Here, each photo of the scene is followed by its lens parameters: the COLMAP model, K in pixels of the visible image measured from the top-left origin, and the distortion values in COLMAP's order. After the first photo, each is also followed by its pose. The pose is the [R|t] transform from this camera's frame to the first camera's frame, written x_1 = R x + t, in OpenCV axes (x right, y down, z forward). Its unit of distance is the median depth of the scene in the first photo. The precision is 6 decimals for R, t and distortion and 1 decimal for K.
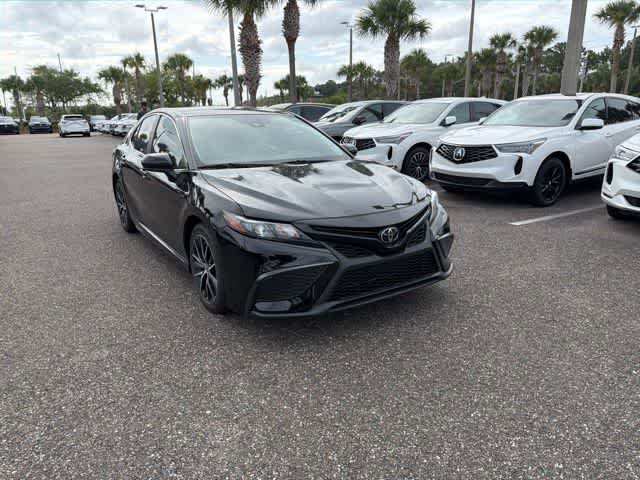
lens RADIAL K [[455.0, 0, 319.3], [0, 455.0, 239.0], [0, 0, 1]] dist [0.007552, -0.004904]
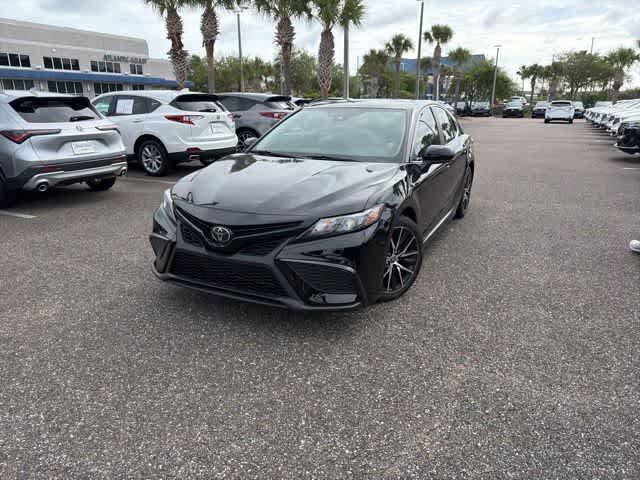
lens RADIAL K [[451.4, 0, 320.0], [0, 451.4, 240.0], [0, 0, 1]] dist [0.031721, -0.038556]
pose [[0.507386, 0.265097, -0.819928, 0.192865], [-0.237562, 0.957663, 0.162622, -0.037414], [0.828326, 0.112272, 0.548882, 0.113146]]
